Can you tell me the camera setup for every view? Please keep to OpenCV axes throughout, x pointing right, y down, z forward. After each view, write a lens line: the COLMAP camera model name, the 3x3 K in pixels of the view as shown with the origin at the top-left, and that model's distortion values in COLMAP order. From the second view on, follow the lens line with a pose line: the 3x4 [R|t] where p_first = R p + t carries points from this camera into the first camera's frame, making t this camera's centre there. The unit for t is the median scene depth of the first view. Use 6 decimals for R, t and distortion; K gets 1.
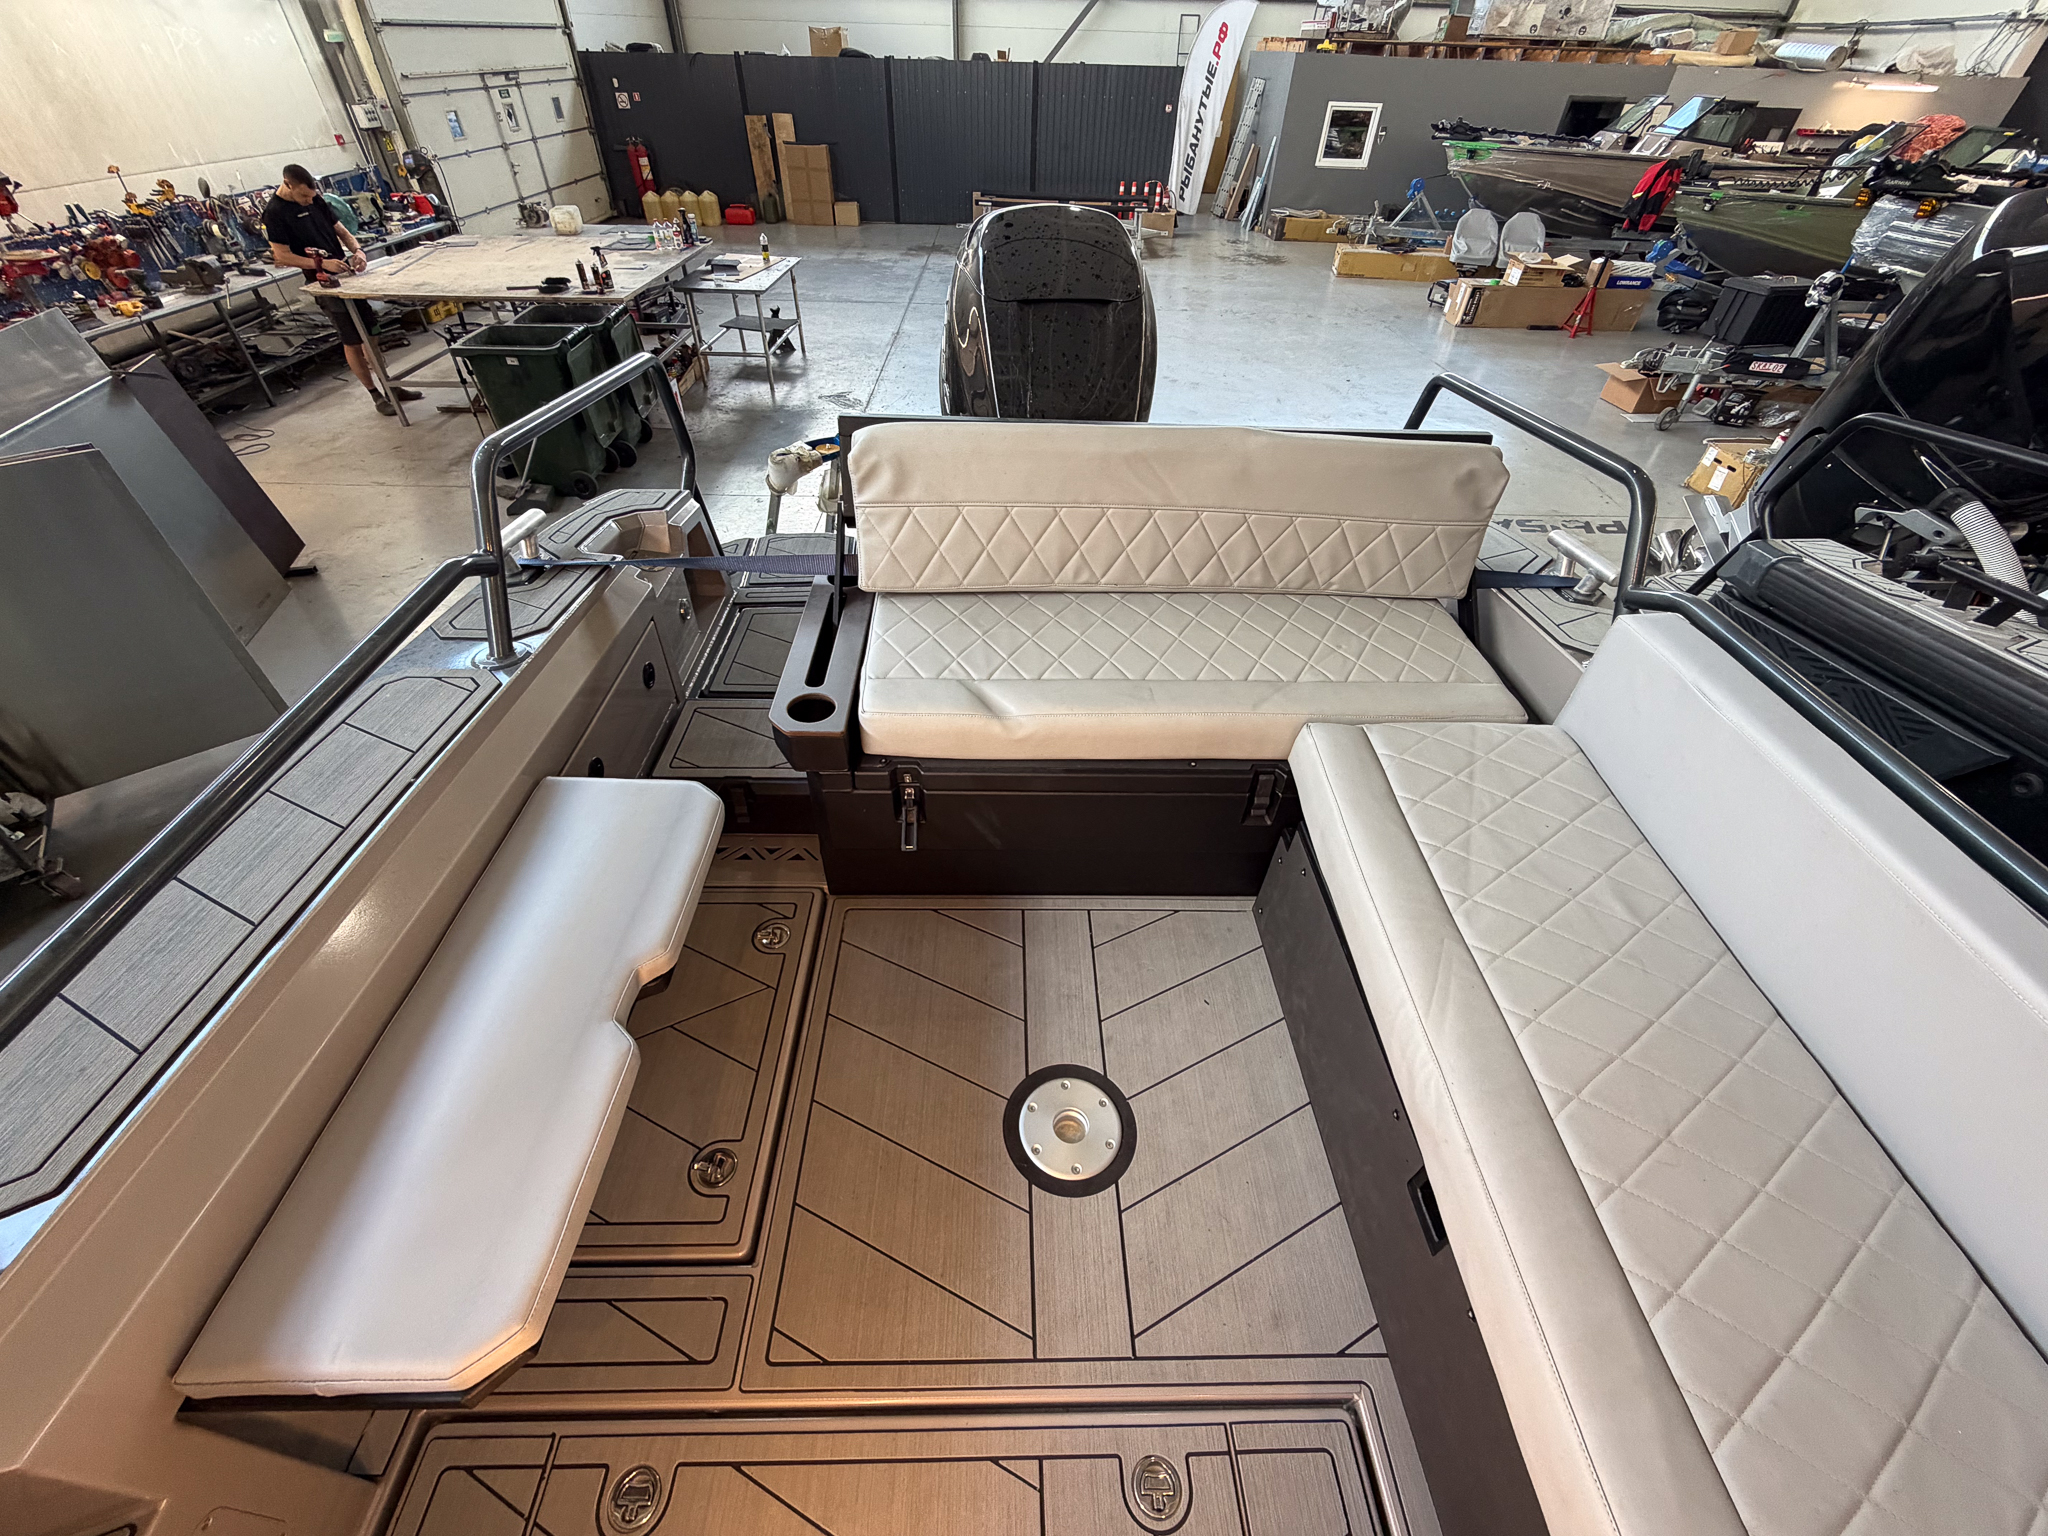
lens RADIAL K [[817.4, 0, 1020.6], [0, 817.4, 766.2], [0, 0, 1]] dist [-0.000537, 0.000201]
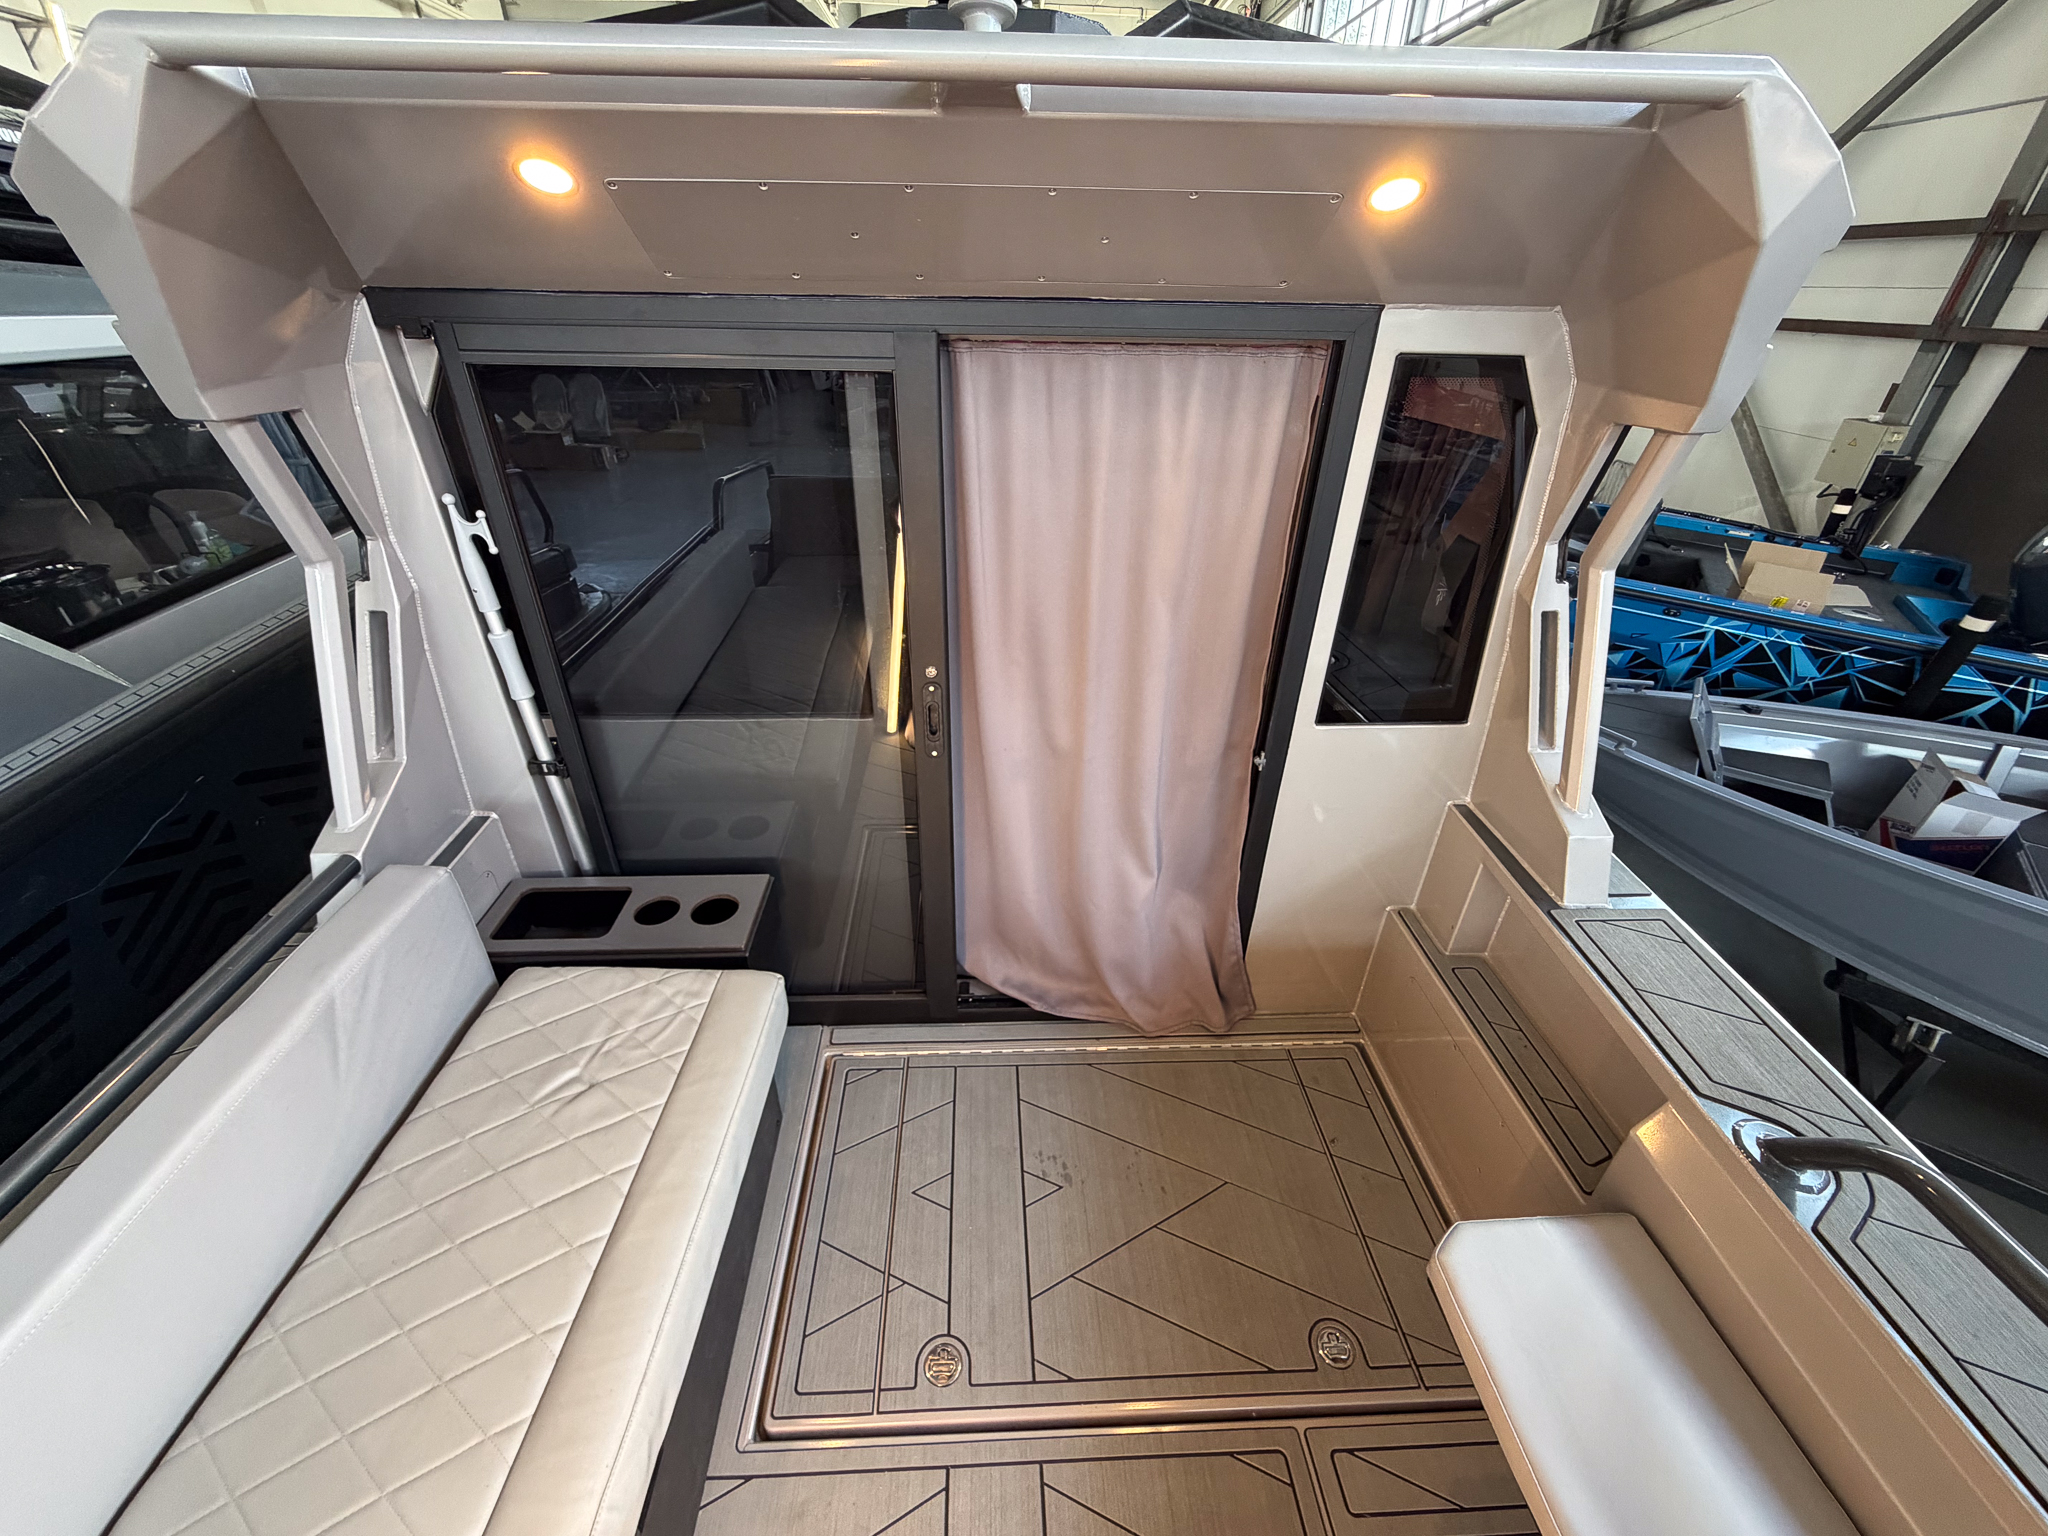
lens RADIAL K [[817.4, 0, 1020.6], [0, 817.4, 766.2], [0, 0, 1]] dist [-0.000537, 0.000201]
pose [[-0.998772, -0.022804, -0.043974, 0.012682], [-0.048802, 0.300911, 0.952403, -0.064883], [-0.008486, 0.953380, -0.301654, 0.050199]]
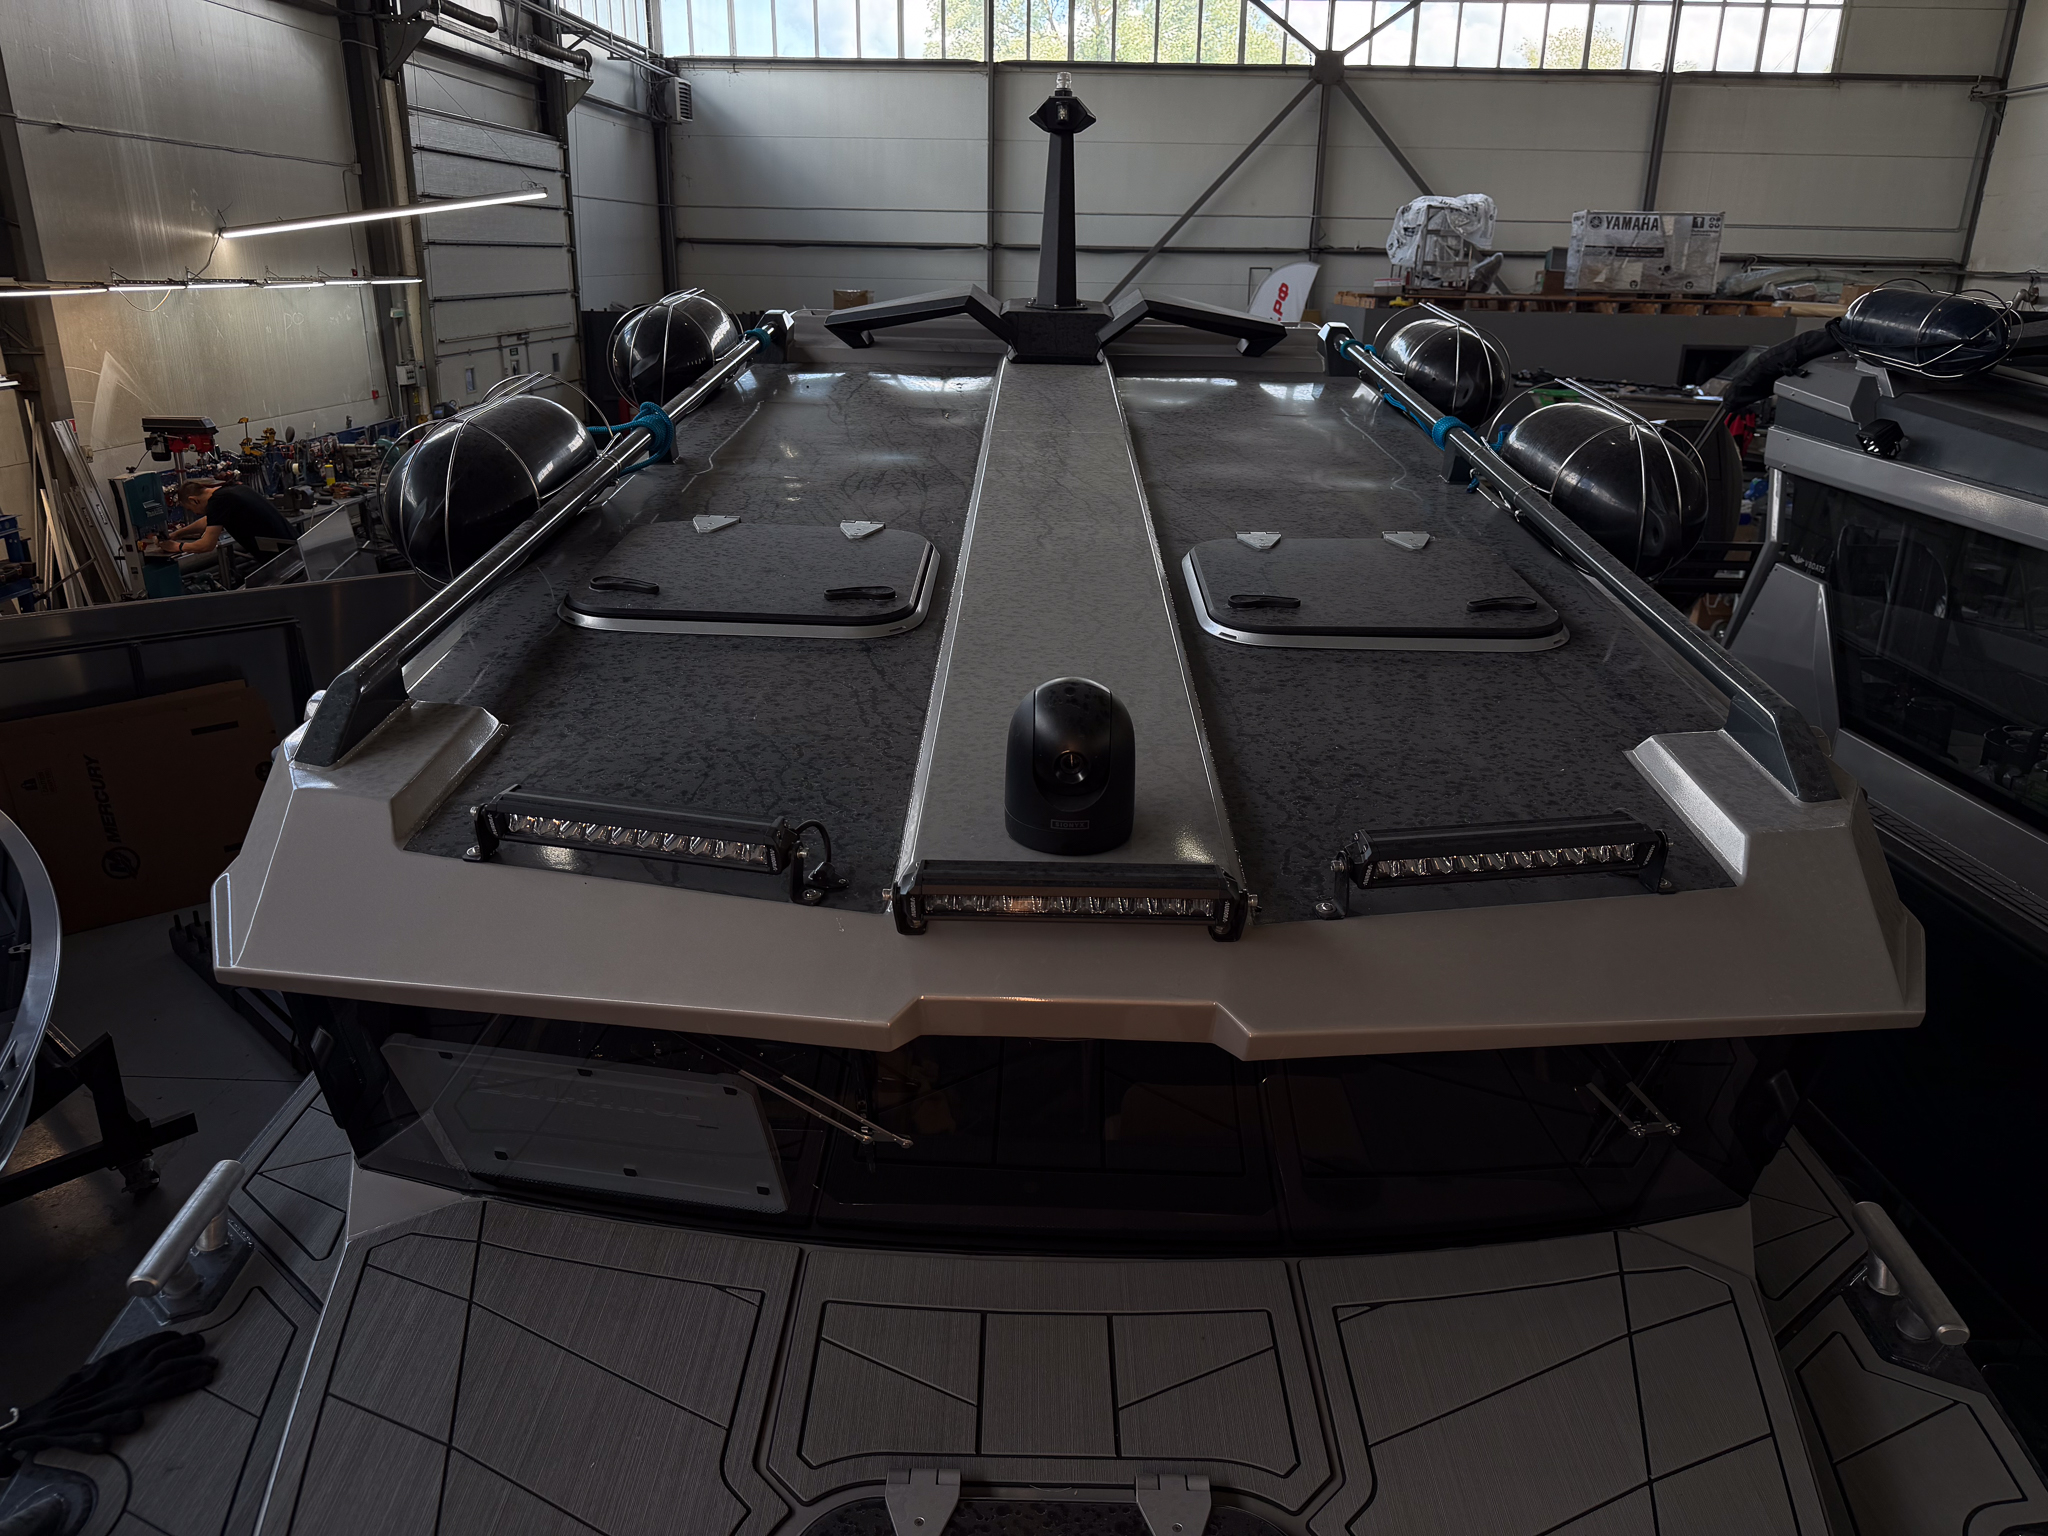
lens RADIAL K [[1434.8, 0, 1024.0], [0, 1434.8, 768.0], [0, 0, 1]] dist [-0.000791, -0.003832]
pose [[0.999496, 0.003837, -0.031507, 0.012501], [-0.015520, 0.924969, -0.379725, 0.285441], [0.027686, 0.380022, 0.924563, -0.393258]]
